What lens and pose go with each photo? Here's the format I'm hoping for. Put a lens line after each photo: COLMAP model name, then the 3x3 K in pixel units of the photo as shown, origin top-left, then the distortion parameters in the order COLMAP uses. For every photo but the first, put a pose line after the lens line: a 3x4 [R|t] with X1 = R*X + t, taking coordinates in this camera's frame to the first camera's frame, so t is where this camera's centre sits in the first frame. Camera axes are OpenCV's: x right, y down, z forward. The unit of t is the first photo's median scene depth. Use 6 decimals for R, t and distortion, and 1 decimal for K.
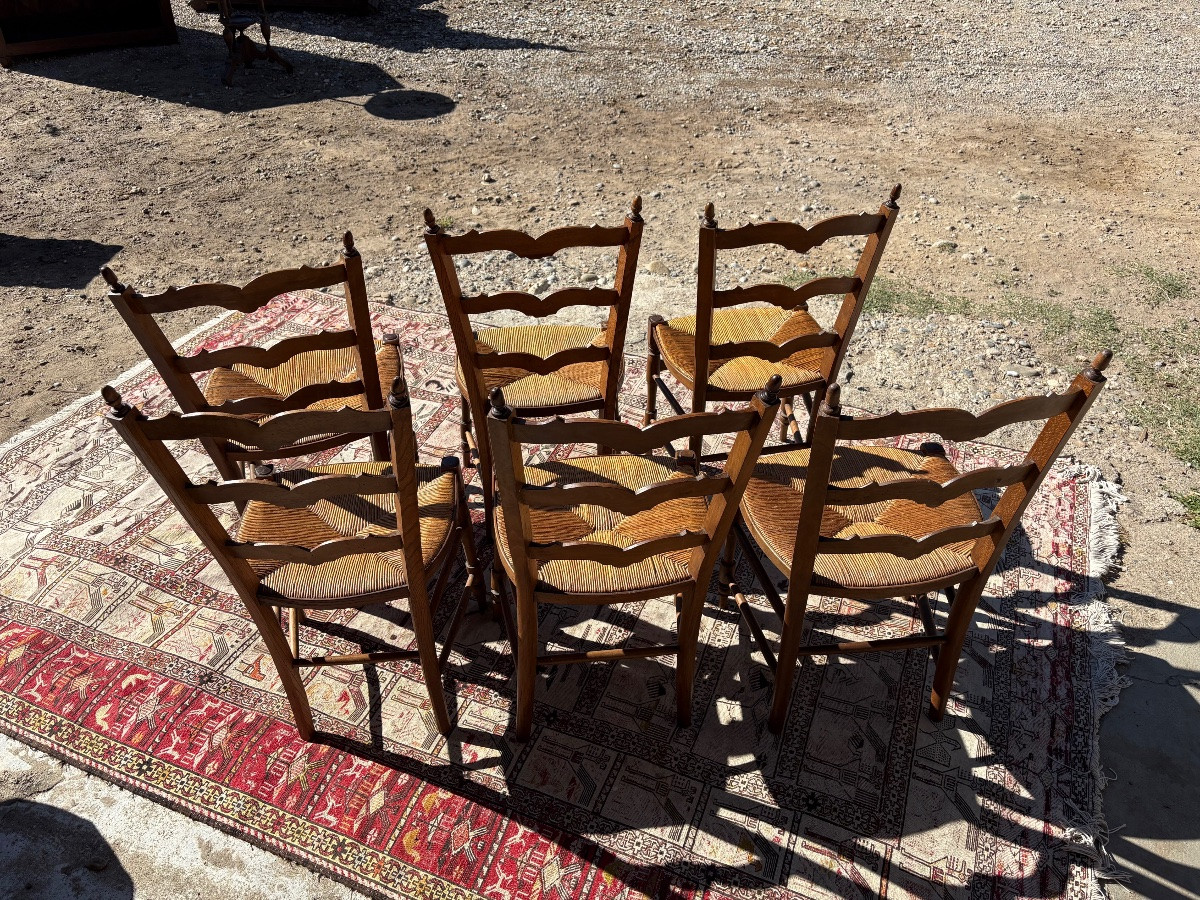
lens RADIAL K [[907.0, 0, 600.0], [0, 907.0, 450.0], [0, 0, 1]] dist [0.060505, -0.076302]
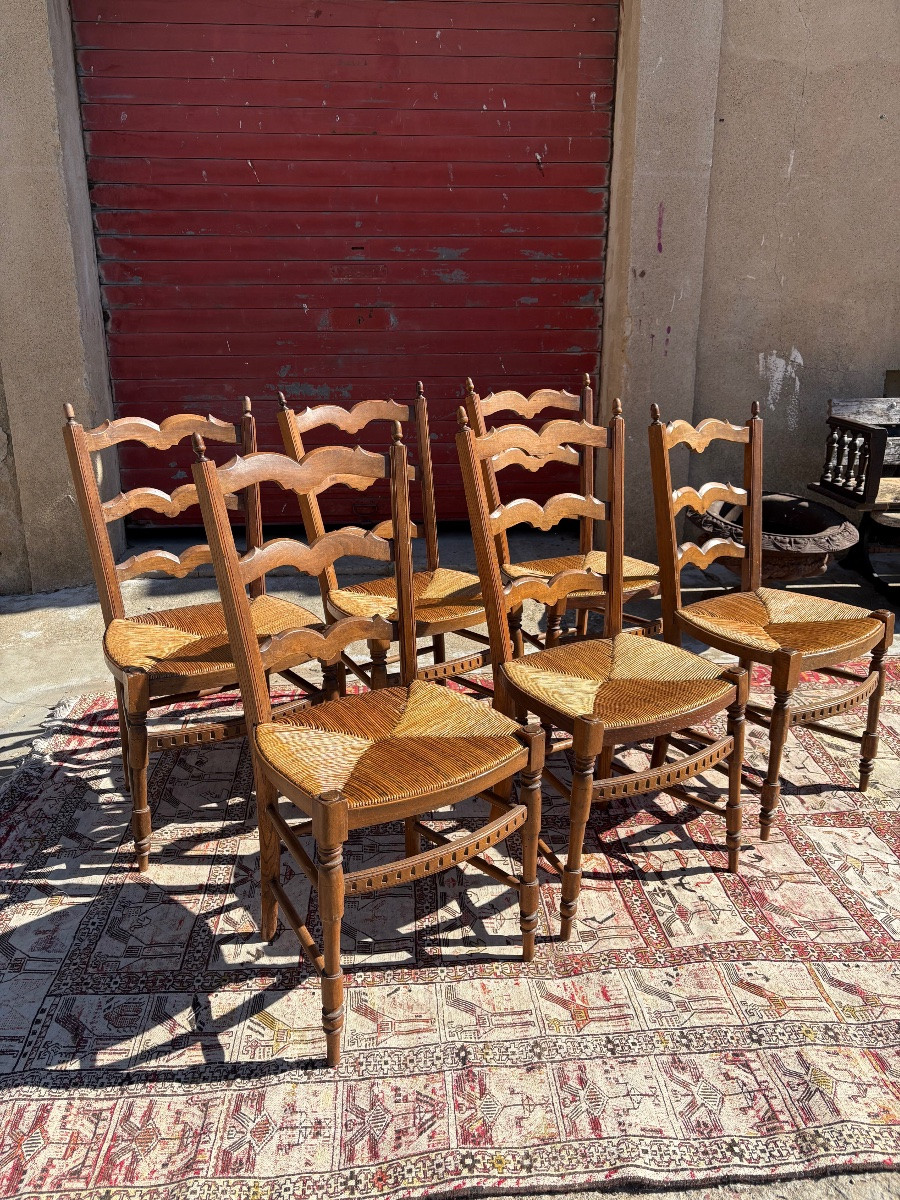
lens RADIAL K [[909.7, 0, 438.3], [0, 909.7, 601.8], [0, 0, 1]] dist [0.018790, -0.001372]
pose [[-0.899589, 0.136591, -0.414828, 0.468933], [-0.266332, 0.581207, 0.768938, -0.836537], [0.346131, 0.802210, -0.486469, 1.516751]]
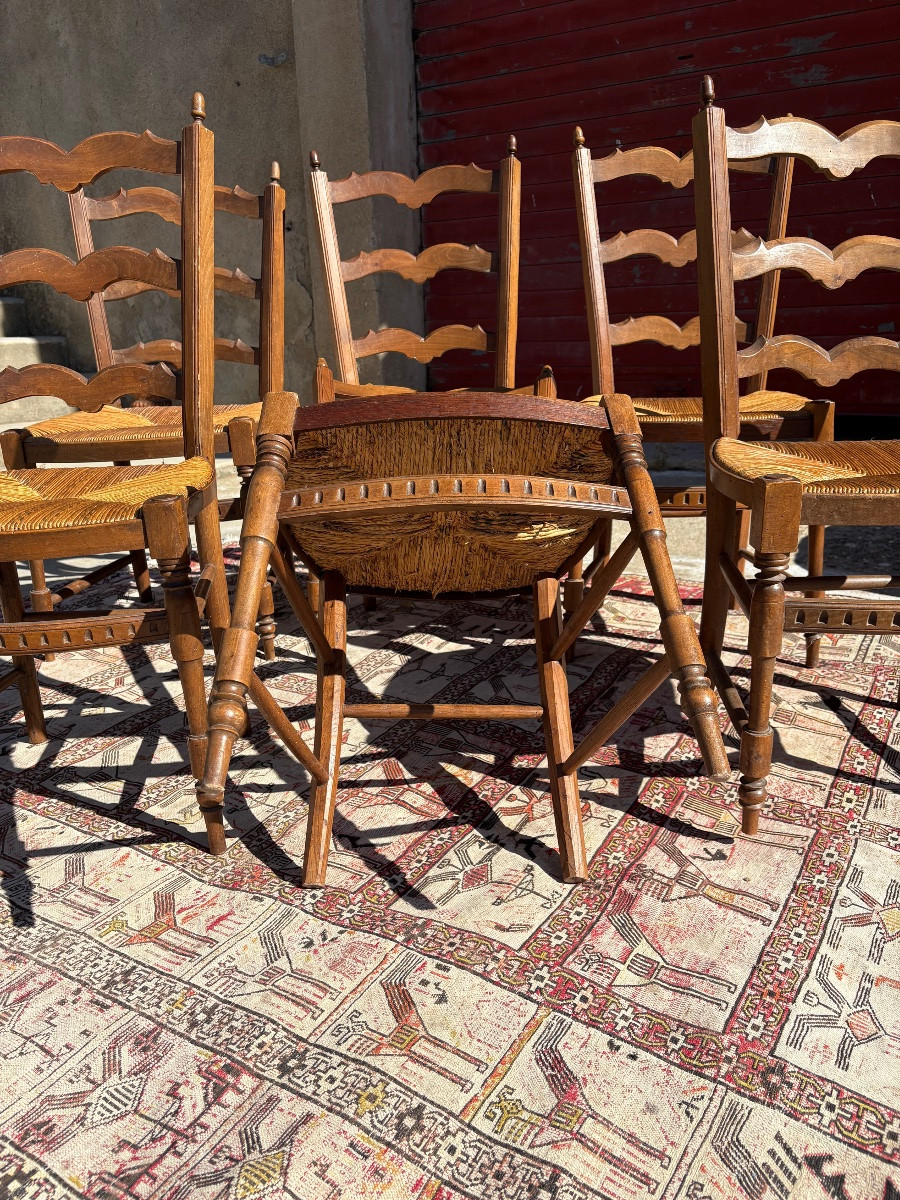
lens RADIAL K [[910.5, 0, 453.0], [0, 910.5, 606.6], [0, 0, 1]] dist [0.043620, -0.051690]
pose [[-0.985507, -0.012229, 0.169193, -0.181361], [0.135099, 0.546601, 0.826423, -0.565264], [-0.102588, 0.837304, -0.537027, 1.571956]]
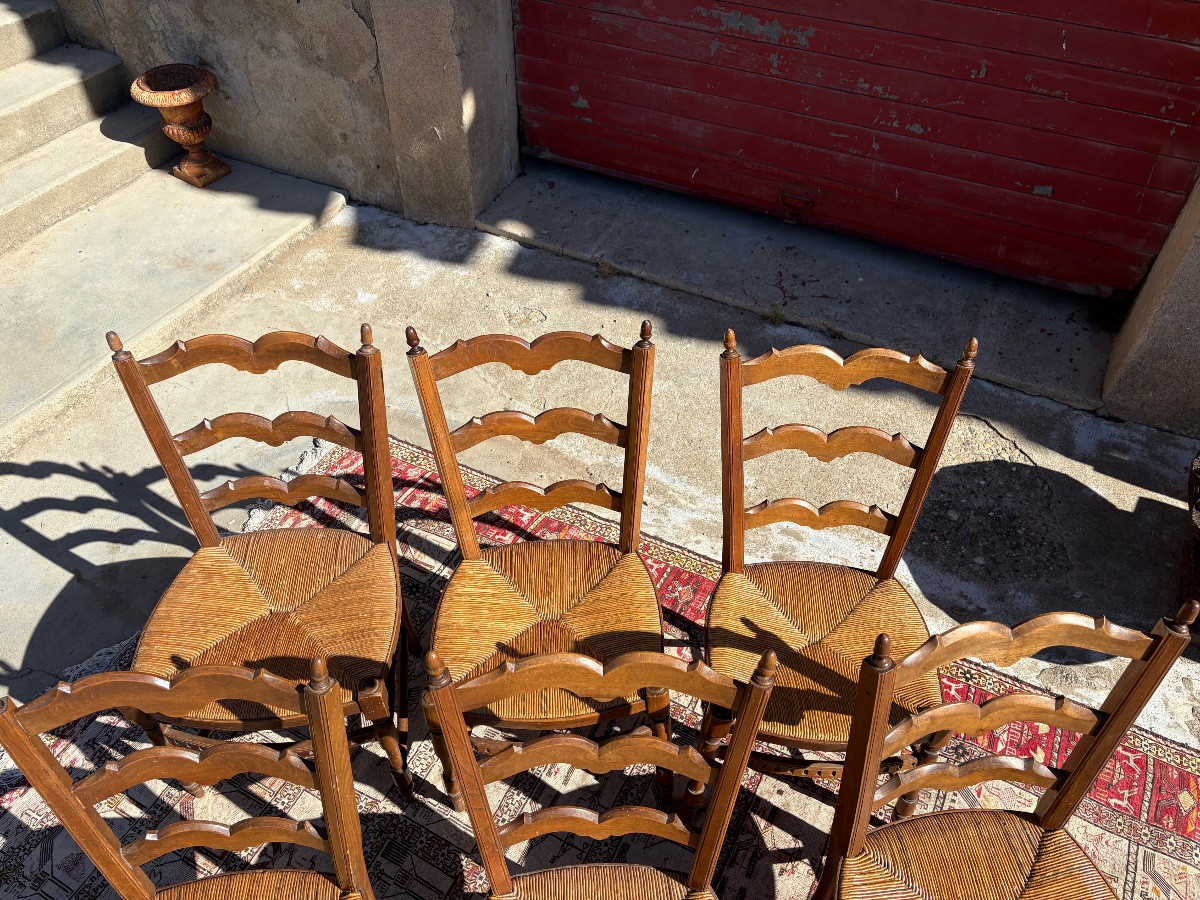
lens RADIAL K [[910.5, 0, 597.1], [0, 910.5, 447.7], [0, 0, 1]] dist [0.044261, -0.049409]
pose [[-0.994991, -0.070759, 0.070615, -0.091241], [0.063469, 0.098589, 0.993102, -0.821918], [-0.077232, 0.992609, -0.093604, 0.838481]]
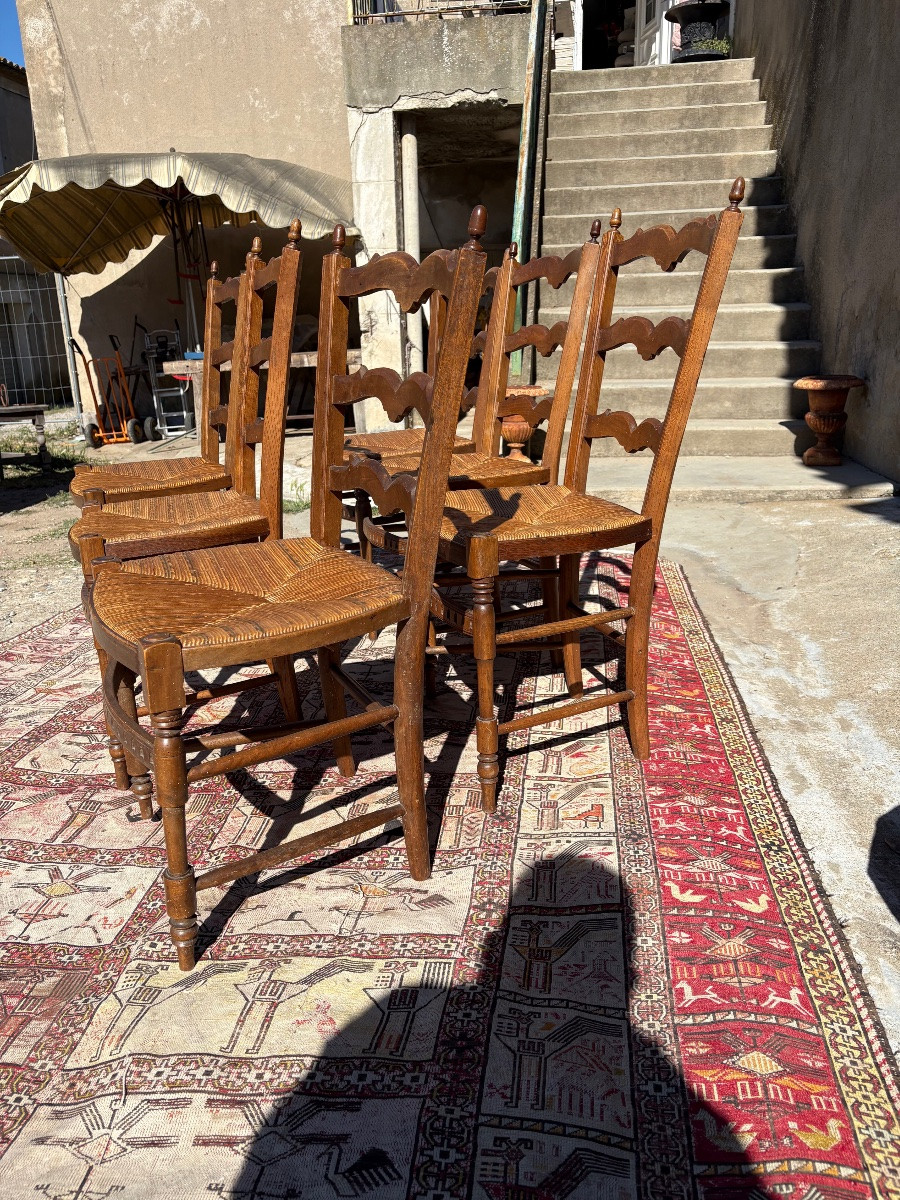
lens RADIAL K [[907.0, 0, 455.0], [0, 907.0, 605.4], [0, 0, 1]] dist [0.060505, -0.076302]
pose [[-0.246496, -0.283885, 0.926633, -1.030813], [0.633629, 0.676267, 0.375735, -0.218865], [-0.733317, 0.679759, 0.013181, 1.019065]]
